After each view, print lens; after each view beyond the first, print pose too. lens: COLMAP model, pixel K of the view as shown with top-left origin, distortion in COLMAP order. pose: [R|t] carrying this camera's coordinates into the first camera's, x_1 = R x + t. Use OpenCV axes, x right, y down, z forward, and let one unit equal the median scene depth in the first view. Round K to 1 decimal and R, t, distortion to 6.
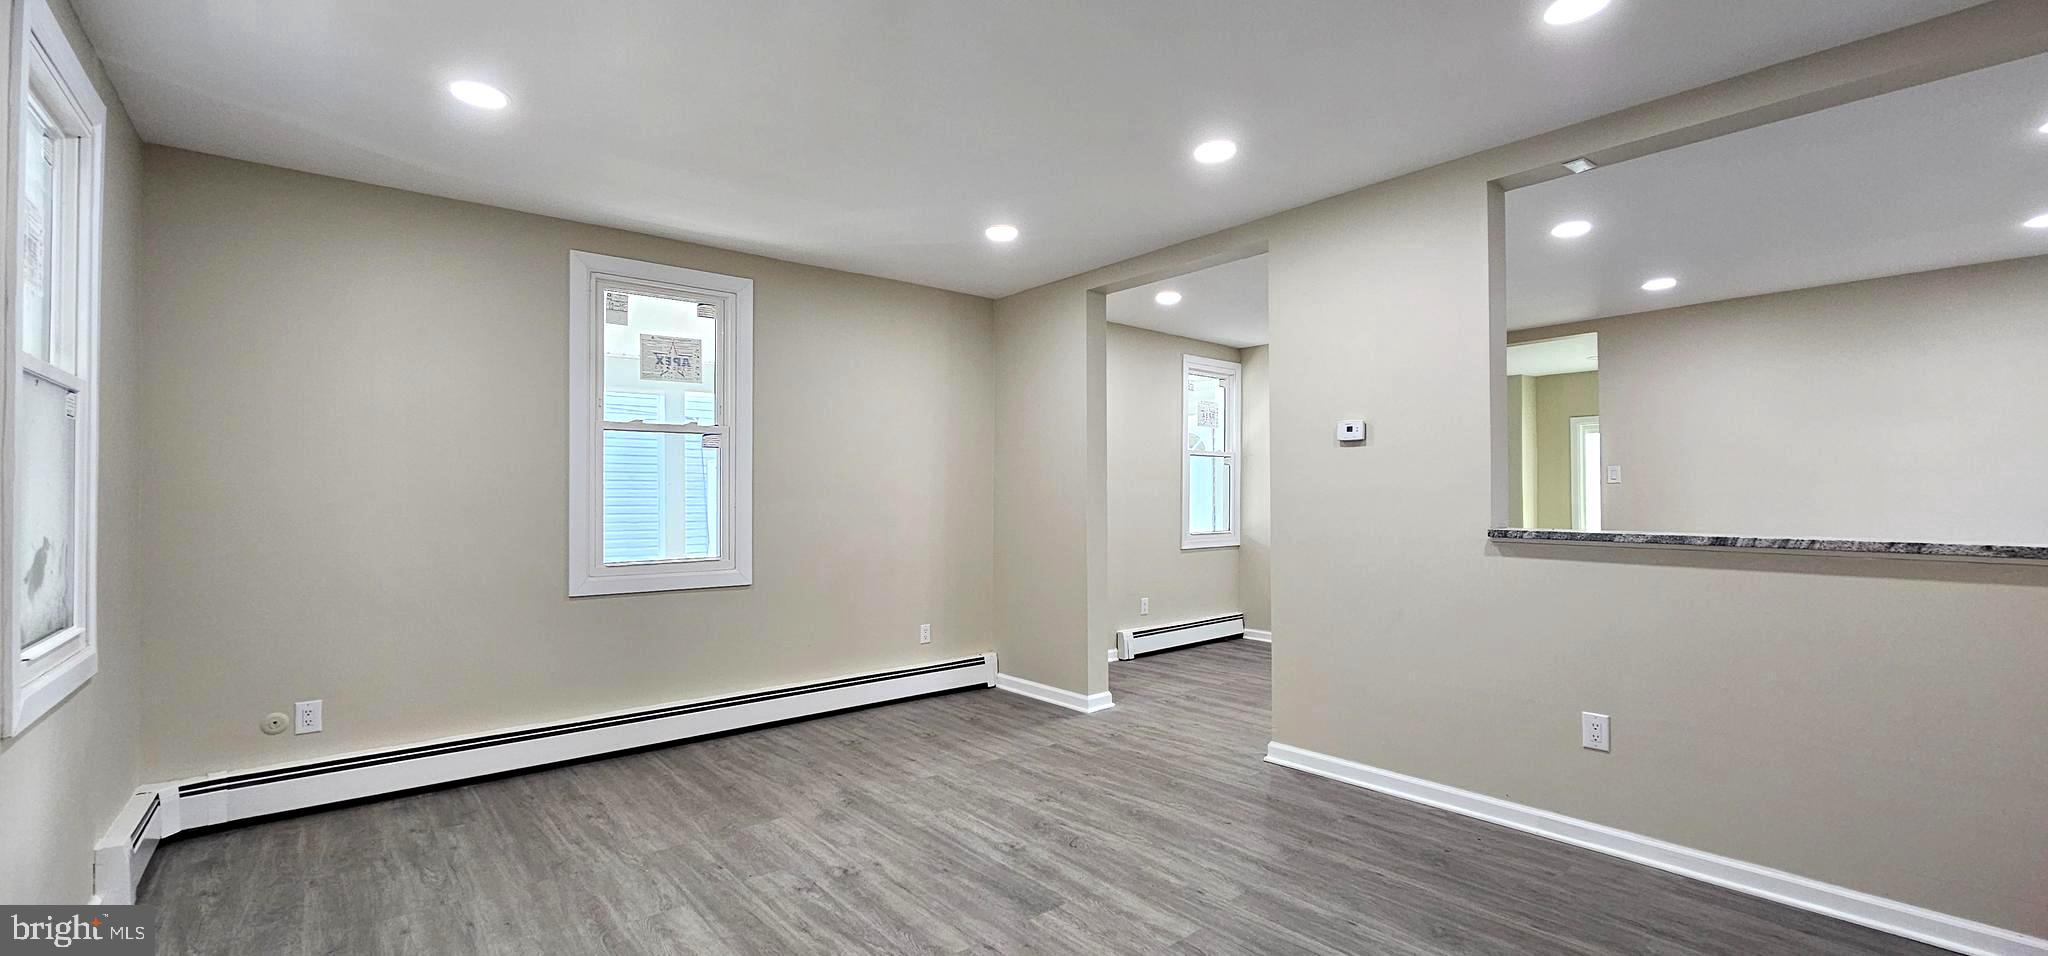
lens RADIAL K [[835.8, 0, 1019.0], [0, 835.8, 492.0], [0, 0, 1]] dist [-0.008392, -0.000036]
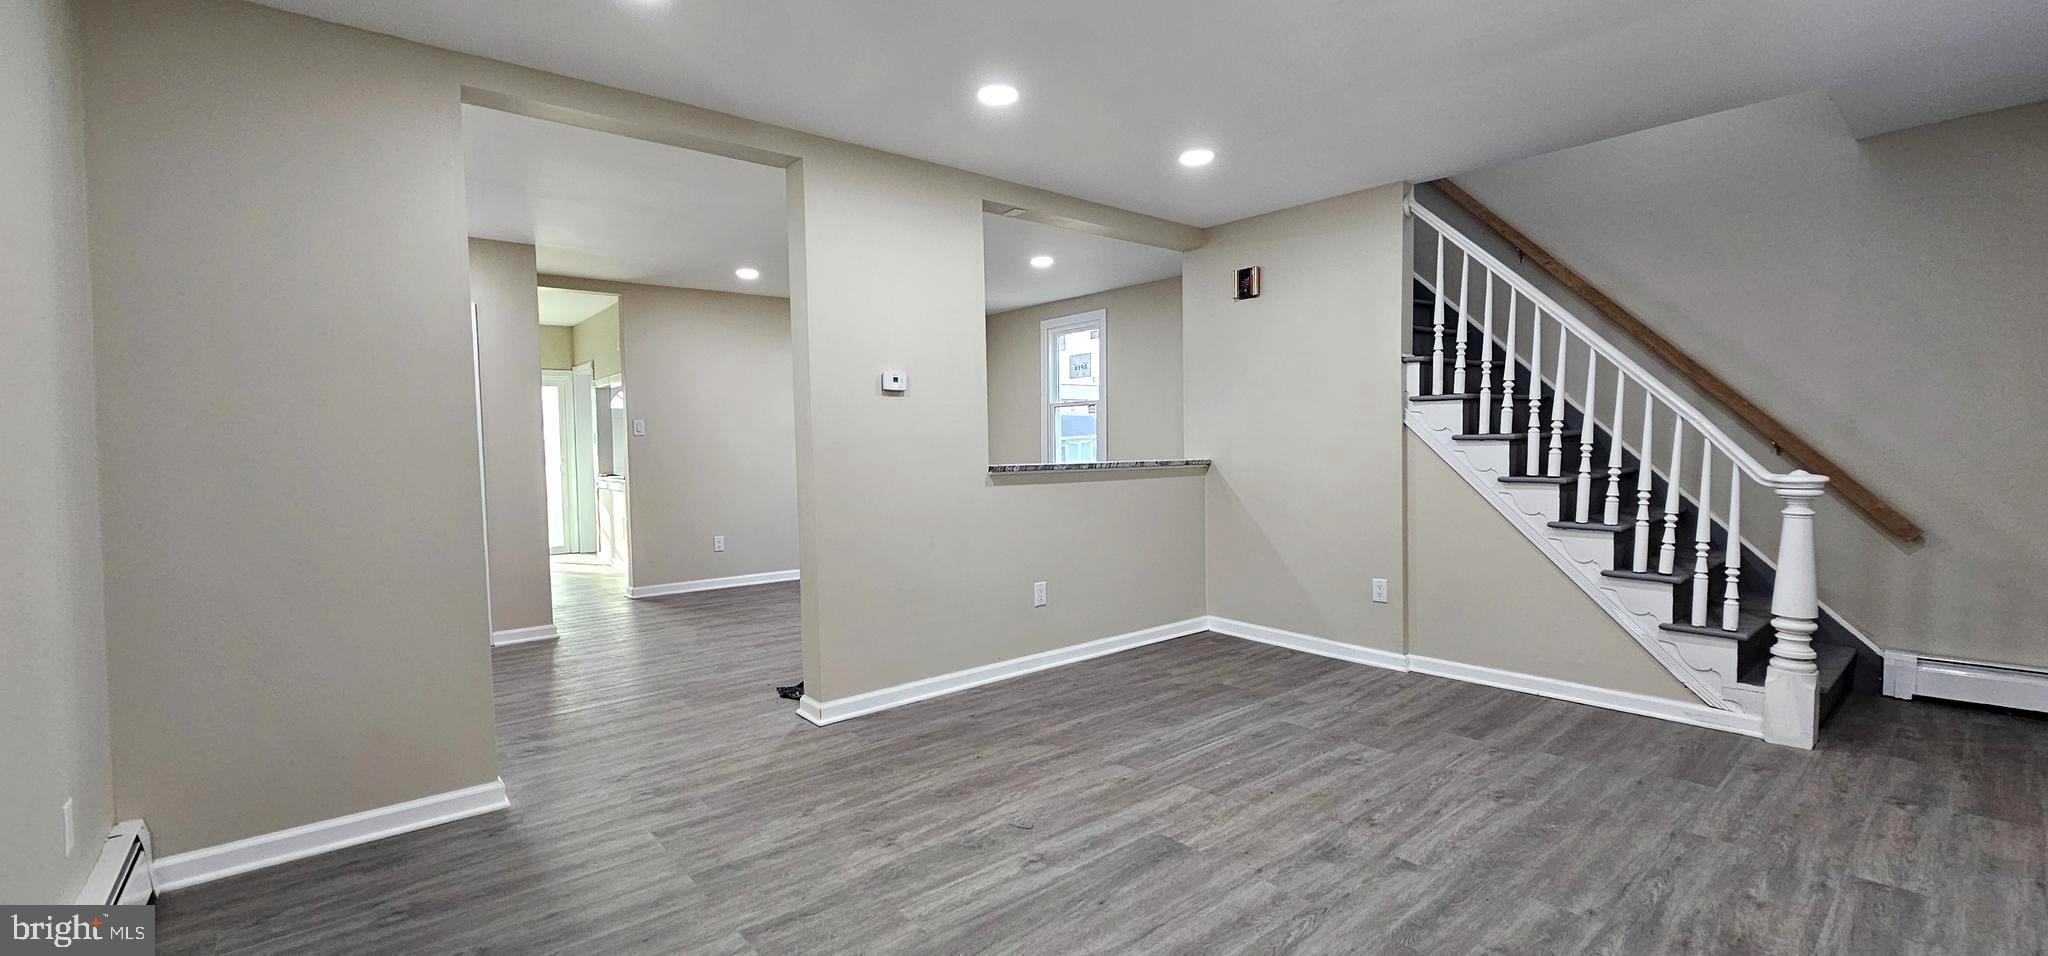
lens RADIAL K [[835.8, 0, 1019.0], [0, 835.8, 492.0], [0, 0, 1]] dist [-0.008392, -0.000036]
pose [[-0.001973, -0.059021, 0.998255, -0.800431], [0.008143, 0.998223, 0.059035, 0.007600], [-0.999965, 0.008245, -0.001489, 0.991501]]
